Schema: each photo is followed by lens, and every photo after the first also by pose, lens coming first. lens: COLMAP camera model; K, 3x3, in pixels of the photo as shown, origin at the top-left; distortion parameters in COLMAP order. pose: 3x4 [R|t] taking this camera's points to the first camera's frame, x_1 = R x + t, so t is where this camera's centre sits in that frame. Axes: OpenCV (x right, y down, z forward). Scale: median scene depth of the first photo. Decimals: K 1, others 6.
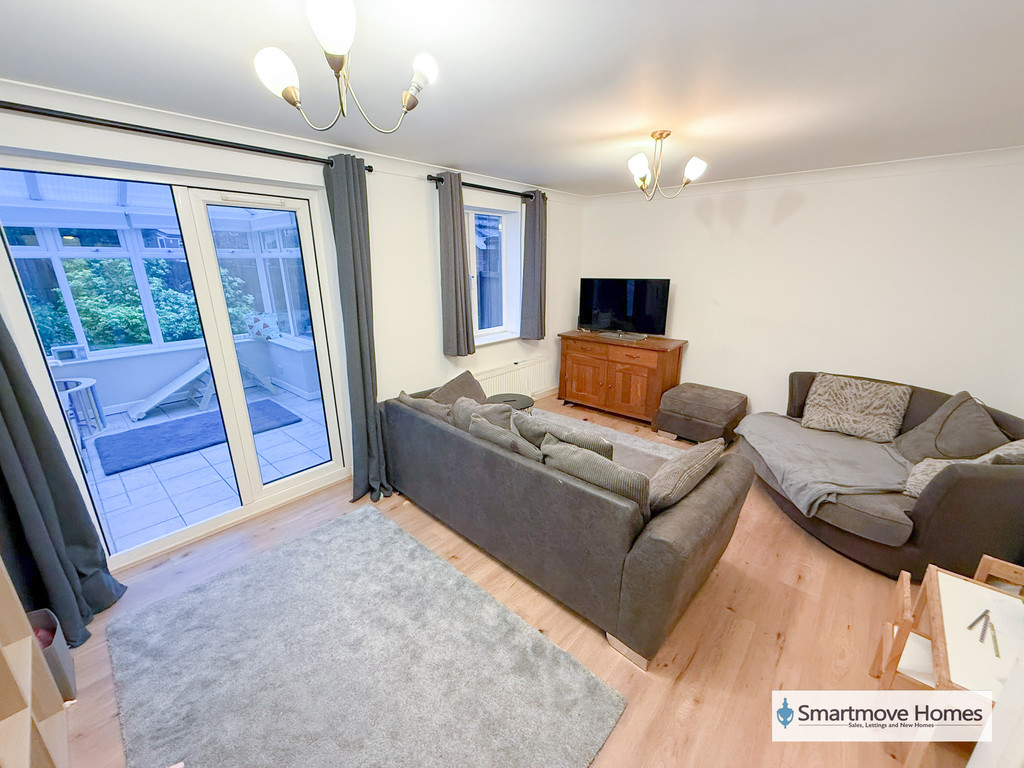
lens RADIAL K [[409.8, 0, 510.1], [0, 409.8, 382.6], [0, 0, 1]] dist [0.002511, 0.000308]
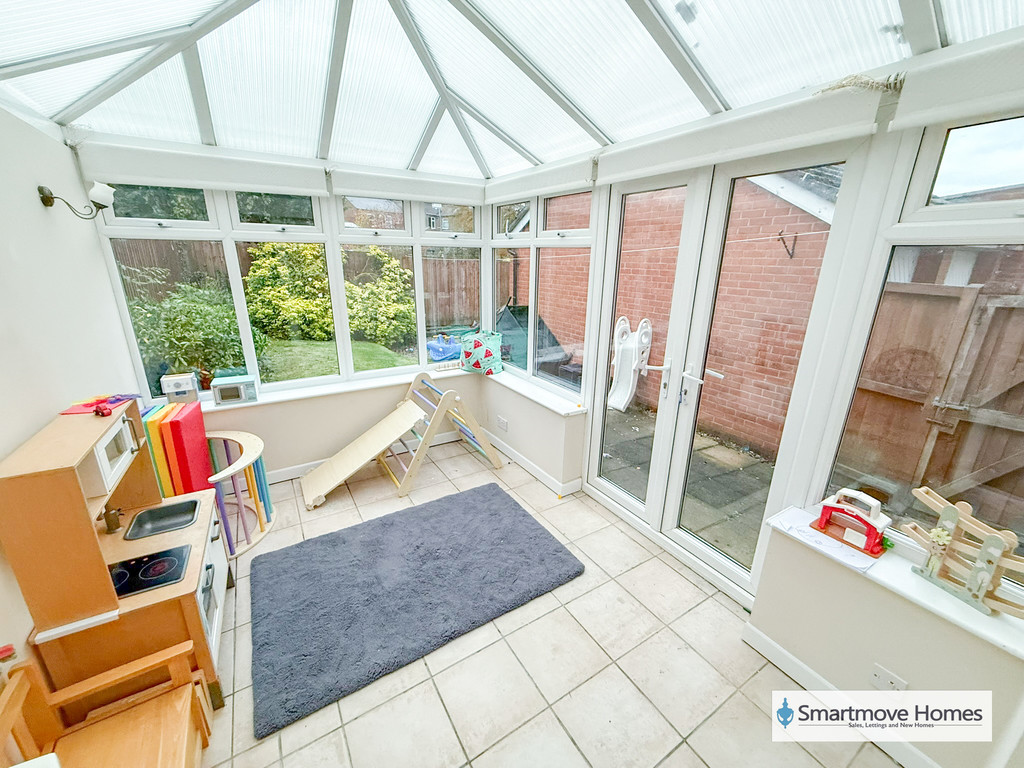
lens RADIAL K [[409.8, 0, 510.1], [0, 409.8, 382.6], [0, 0, 1]] dist [0.002511, 0.000308]
pose [[0.959956, 0.102025, -0.260912, -0.382206], [-0.098739, 0.994781, 0.025708, -0.110355], [0.262173, 0.001084, 0.965020, 0.383117]]
